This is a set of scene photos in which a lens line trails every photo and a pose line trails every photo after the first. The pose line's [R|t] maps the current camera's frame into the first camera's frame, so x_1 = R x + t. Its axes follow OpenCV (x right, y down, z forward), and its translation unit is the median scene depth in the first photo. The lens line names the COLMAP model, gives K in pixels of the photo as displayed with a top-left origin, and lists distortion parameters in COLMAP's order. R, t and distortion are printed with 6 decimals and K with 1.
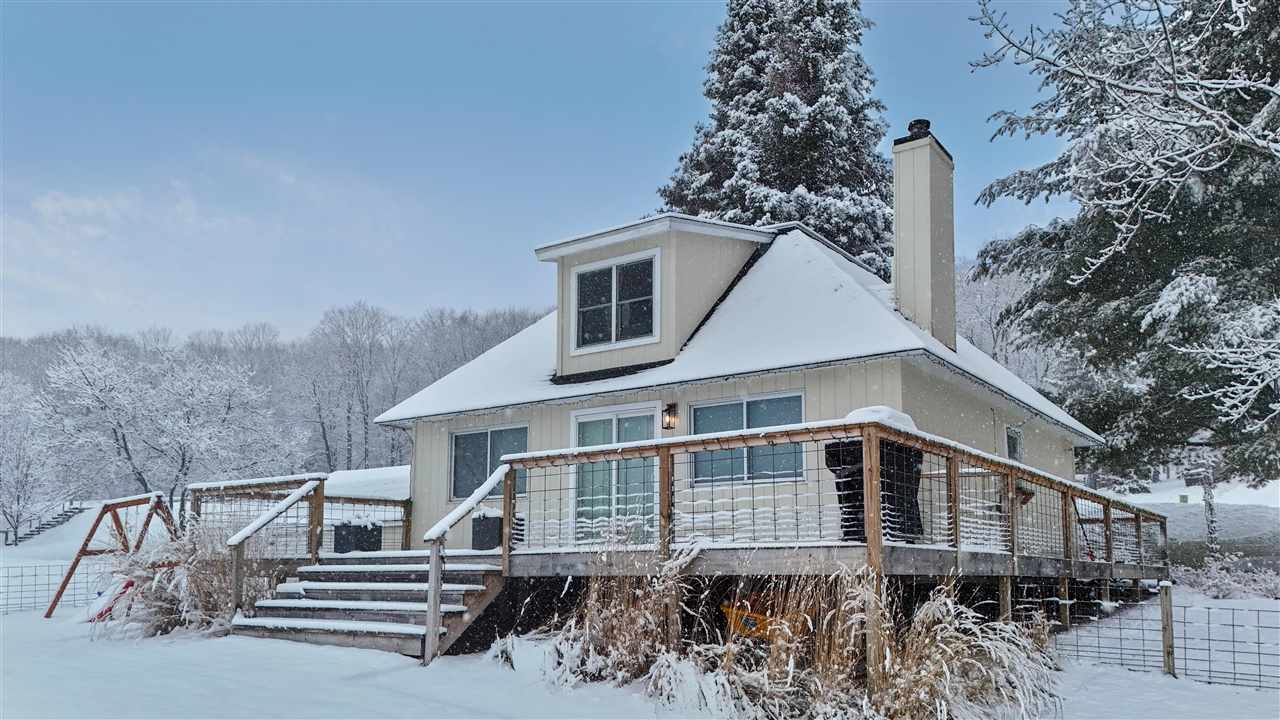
lens RADIAL K [[988.6, 0, 632.5], [0, 988.6, 493.8], [0, 0, 1]] dist [0.048086, -0.043459]
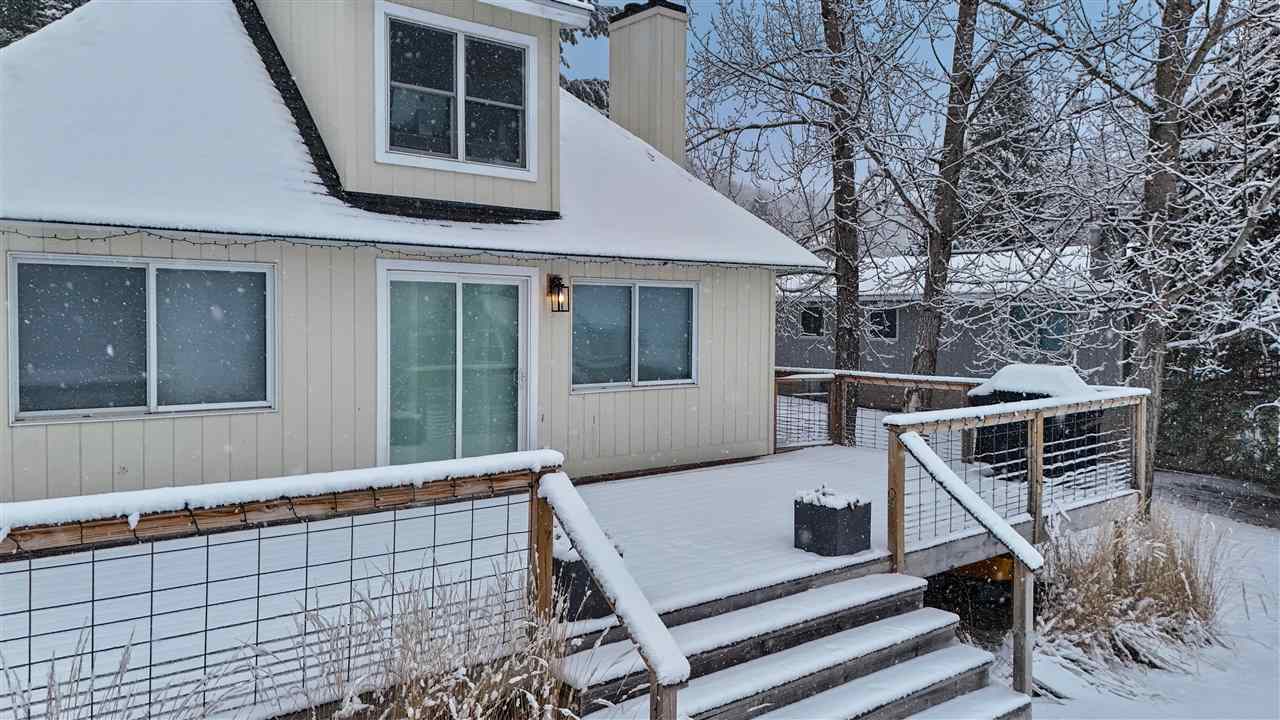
lens RADIAL K [[988.6, 0, 668.2], [0, 988.6, 359.2], [0, 0, 1]] dist [0.048086, -0.043459]
pose [[0.198397, -0.048463, 0.978923, -0.621787], [-0.090791, 0.993574, 0.067589, -0.083134], [-0.975908, -0.102286, 0.192722, 0.746859]]
